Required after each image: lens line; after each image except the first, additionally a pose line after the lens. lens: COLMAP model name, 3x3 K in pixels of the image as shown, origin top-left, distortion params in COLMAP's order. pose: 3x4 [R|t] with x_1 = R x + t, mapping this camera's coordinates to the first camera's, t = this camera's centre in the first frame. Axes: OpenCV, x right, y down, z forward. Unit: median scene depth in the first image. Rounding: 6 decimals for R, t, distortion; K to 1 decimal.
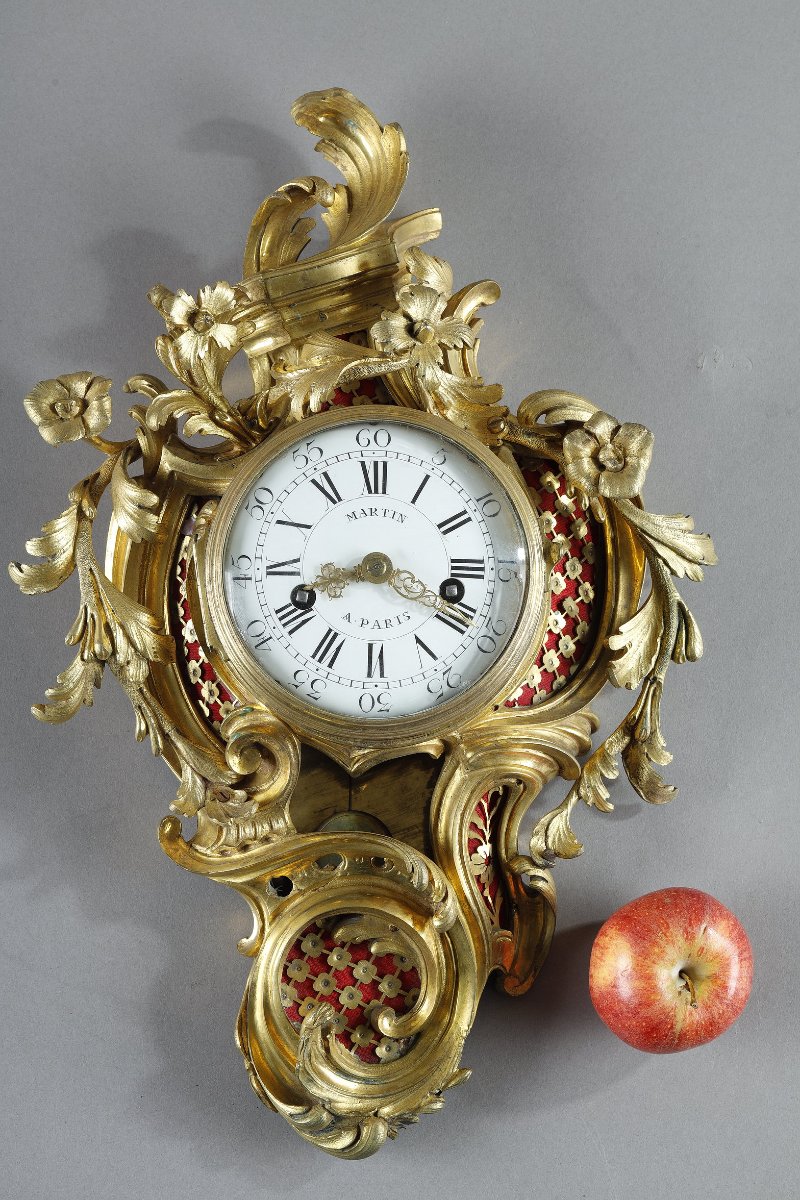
lens RADIAL K [[4082.1, 0, 414.4], [0, 4082.1, 571.5], [0, 0, 1]] dist [0.051258, 0.000000]
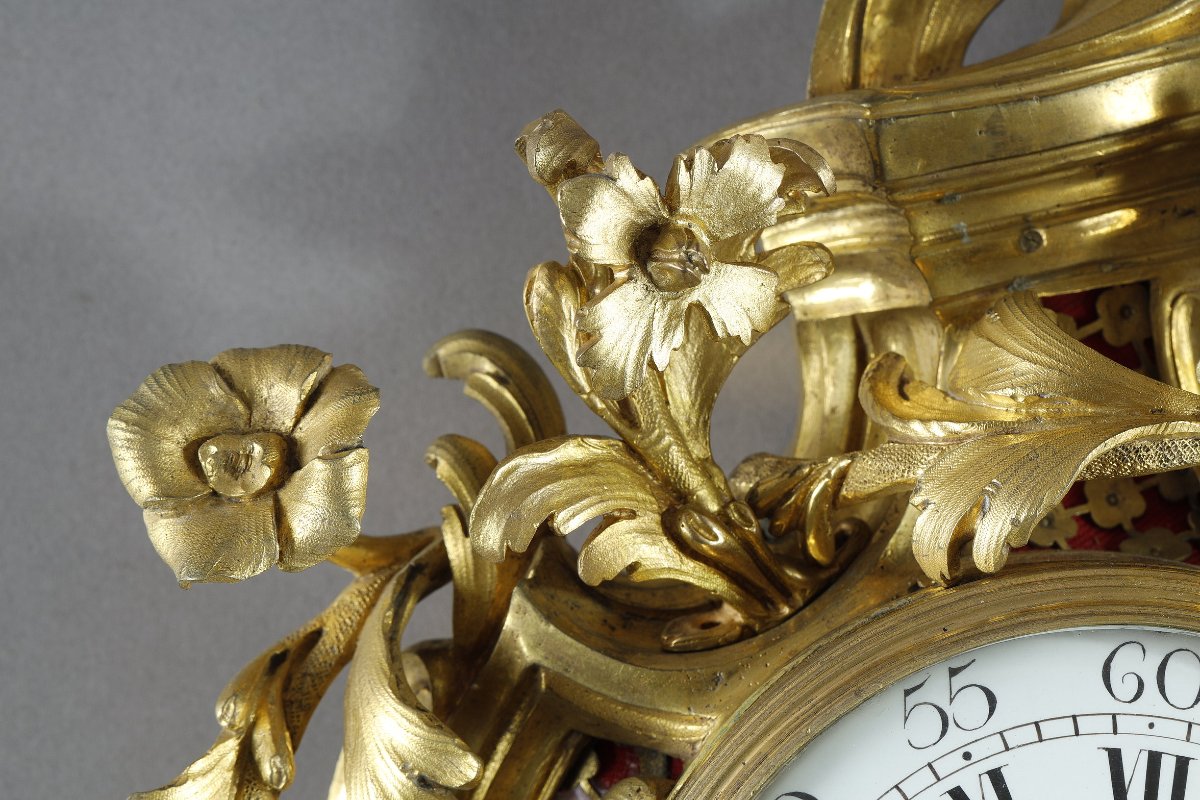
lens RADIAL K [[4082.1, 0, 716.4], [0, 4082.1, 448.7], [0, 0, 1]] dist [0.051258, 0.000000]
pose [[0.992585, 0.120342, -0.017122, -0.041013], [-0.116417, 0.981673, 0.150884, -0.094599], [0.034966, -0.147772, 0.988403, 0.674292]]
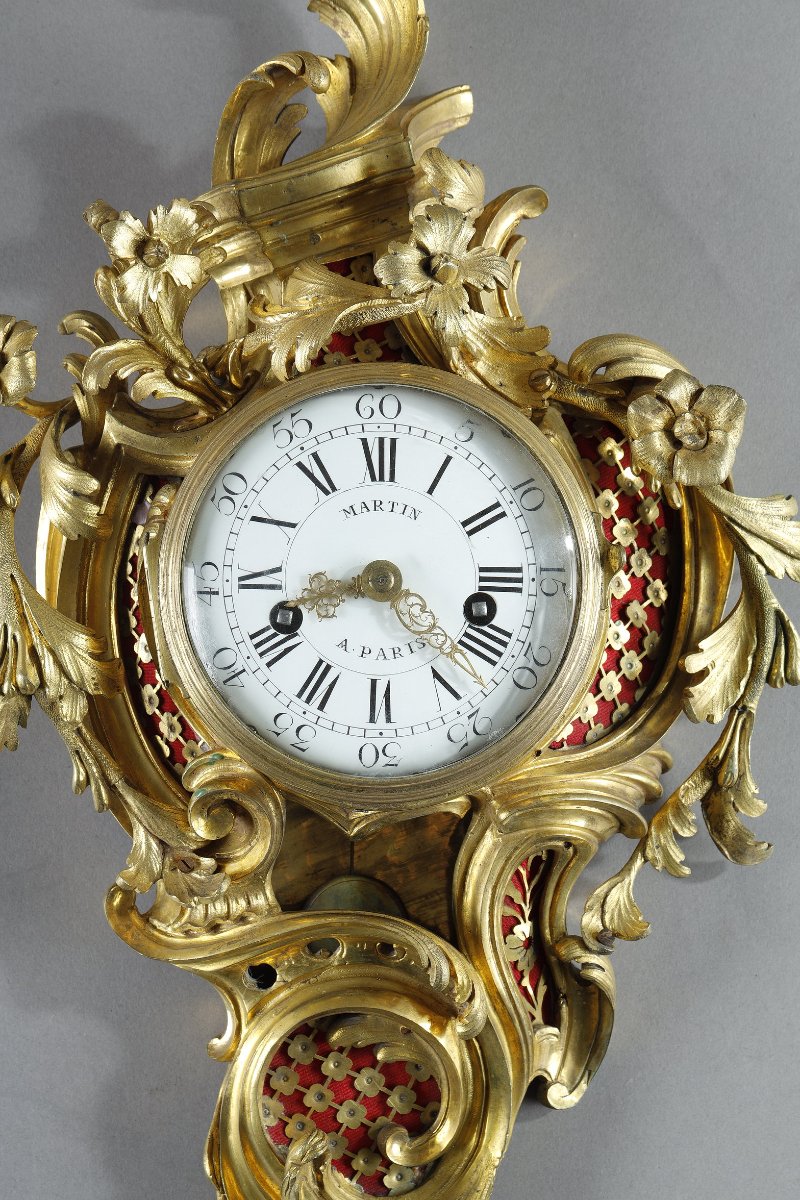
lens RADIAL K [[4082.1, 0, 400.6], [0, 4082.1, 680.3], [0, 0, 1]] dist [0.051258, 0.000000]
pose [[0.999639, 0.003502, -0.026621, 0.014517], [-0.000431, 0.993424, 0.114493, -0.068735], [0.026847, -0.114440, 0.993067, 0.233023]]
